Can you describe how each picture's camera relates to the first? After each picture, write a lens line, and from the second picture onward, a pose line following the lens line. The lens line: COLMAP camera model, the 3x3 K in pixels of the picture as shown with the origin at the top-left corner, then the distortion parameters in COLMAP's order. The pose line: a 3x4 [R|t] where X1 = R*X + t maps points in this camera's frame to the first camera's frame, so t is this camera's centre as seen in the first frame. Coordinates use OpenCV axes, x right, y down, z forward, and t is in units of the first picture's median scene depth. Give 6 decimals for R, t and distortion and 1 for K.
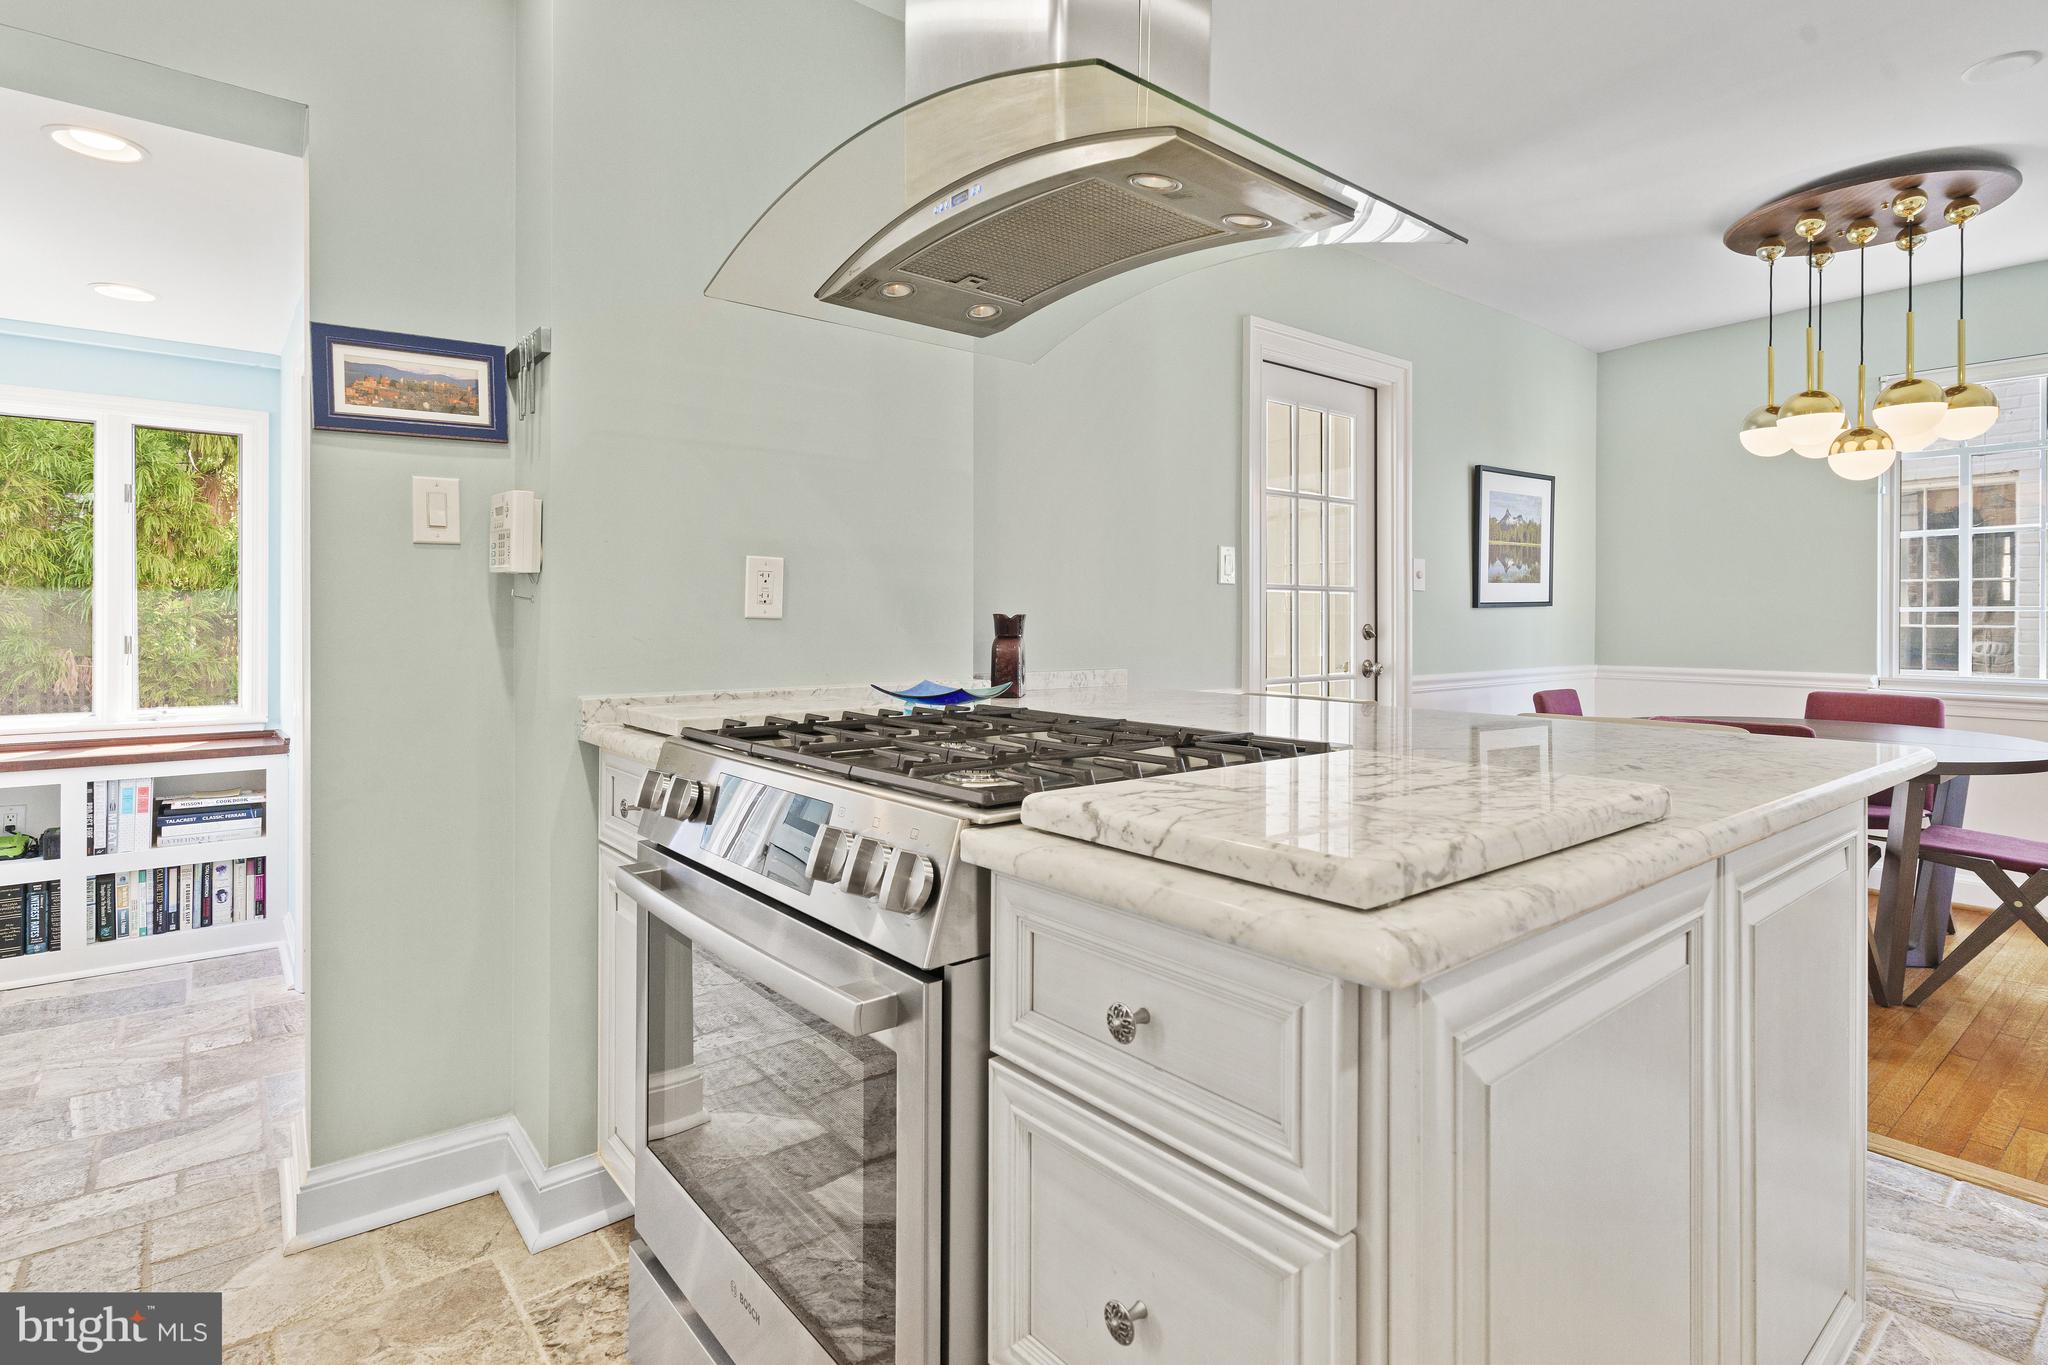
lens RADIAL K [[1012.8, 0, 980.7], [0, 1012.8, 615.7], [0, 0, 1]] dist [0.001080, -0.000167]
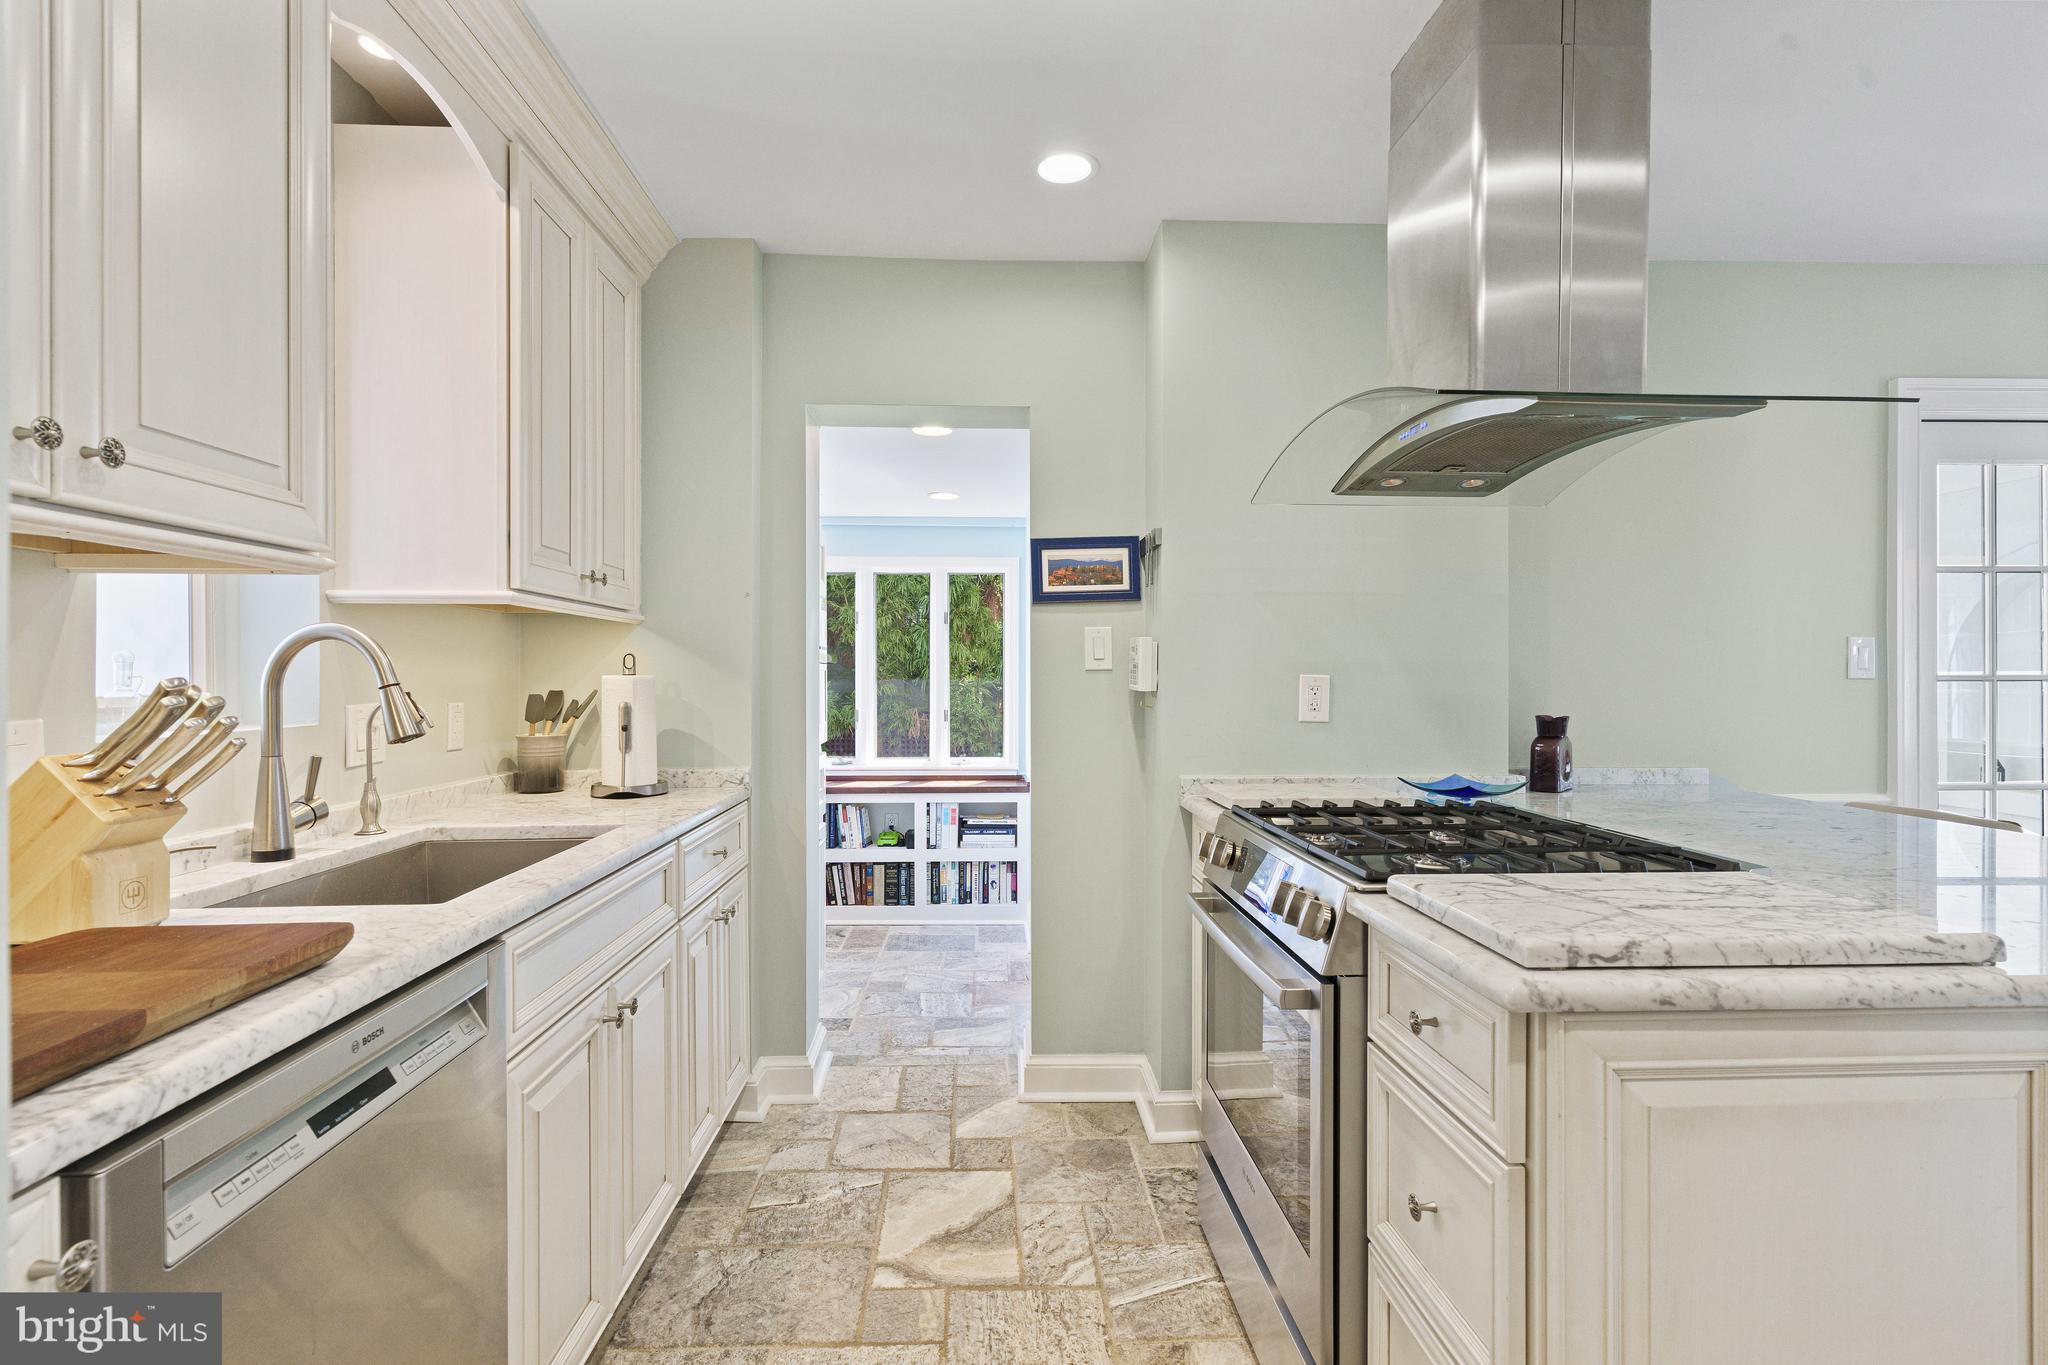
lens RADIAL K [[1017.0, 0, 1019.2], [0, 1017.0, 611.7], [0, 0, 1]] dist [0.000993, 0.000183]
pose [[0.810303, -0.033144, -0.585073, 0.195839], [0.005173, 0.998765, -0.049414, -0.058958], [0.585988, 0.037014, 0.809474, -0.236301]]
